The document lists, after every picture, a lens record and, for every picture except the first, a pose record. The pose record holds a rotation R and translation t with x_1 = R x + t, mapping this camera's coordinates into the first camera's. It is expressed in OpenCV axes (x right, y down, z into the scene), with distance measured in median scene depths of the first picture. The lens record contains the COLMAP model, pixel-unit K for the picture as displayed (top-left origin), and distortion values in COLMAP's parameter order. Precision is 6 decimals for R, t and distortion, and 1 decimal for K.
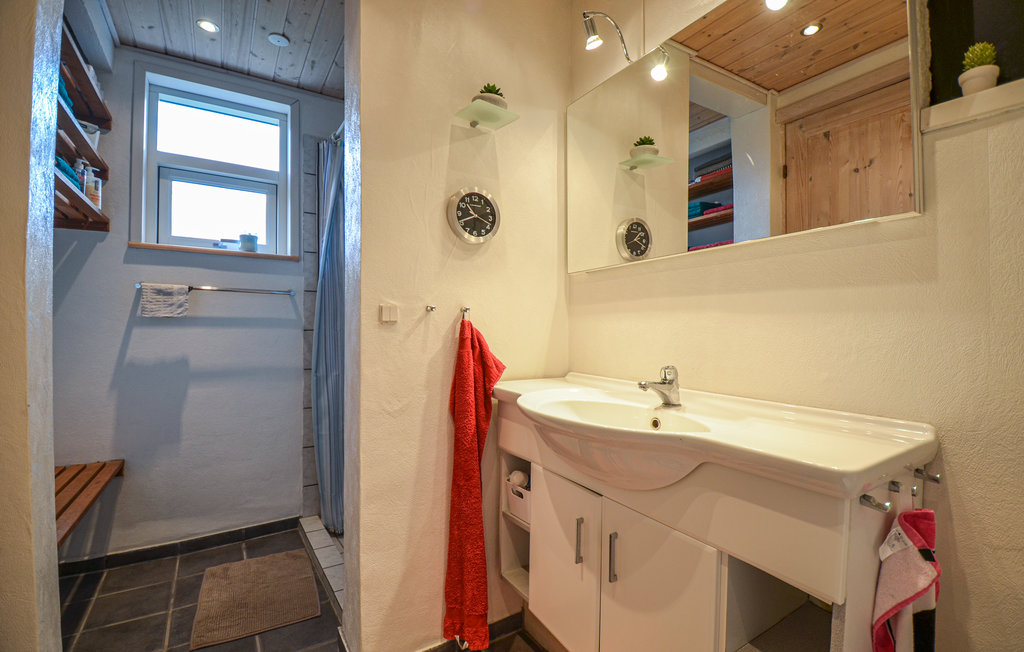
lens RADIAL K [[458.6, 0, 540.8], [0, 458.6, 334.1], [0, 0, 1]] dist [-0.000445, -0.017494]
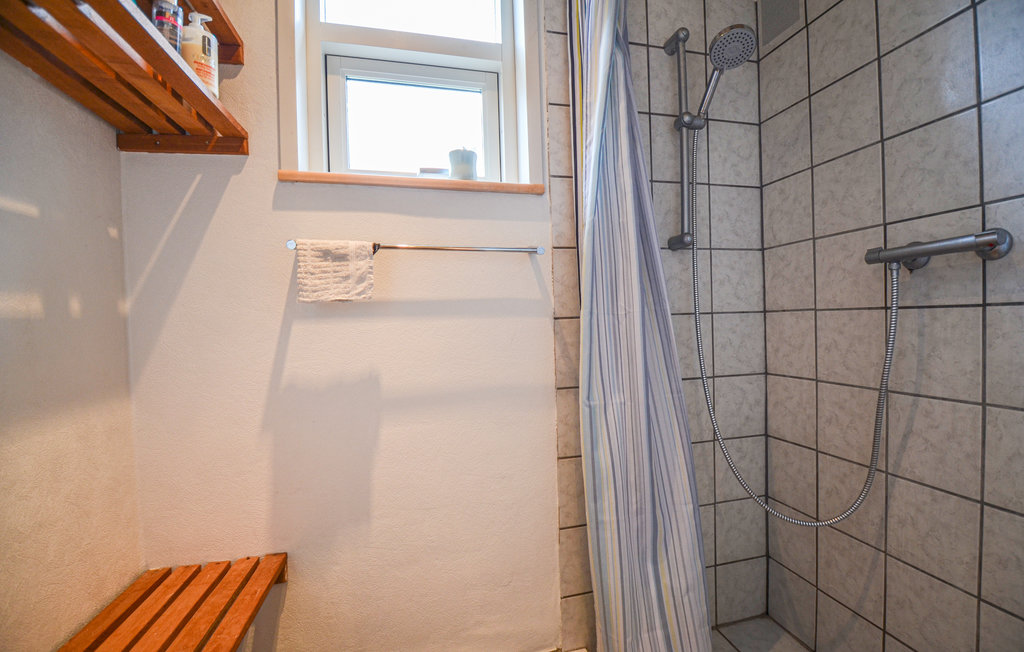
lens RADIAL K [[458.6, 0, 540.8], [0, 458.6, 334.1], [0, 0, 1]] dist [-0.000445, -0.017494]
pose [[0.941479, -0.021096, -0.336410, -0.403589], [0.029695, 0.999350, 0.020436, -0.002216], [0.335760, -0.029230, 0.941494, 0.549822]]
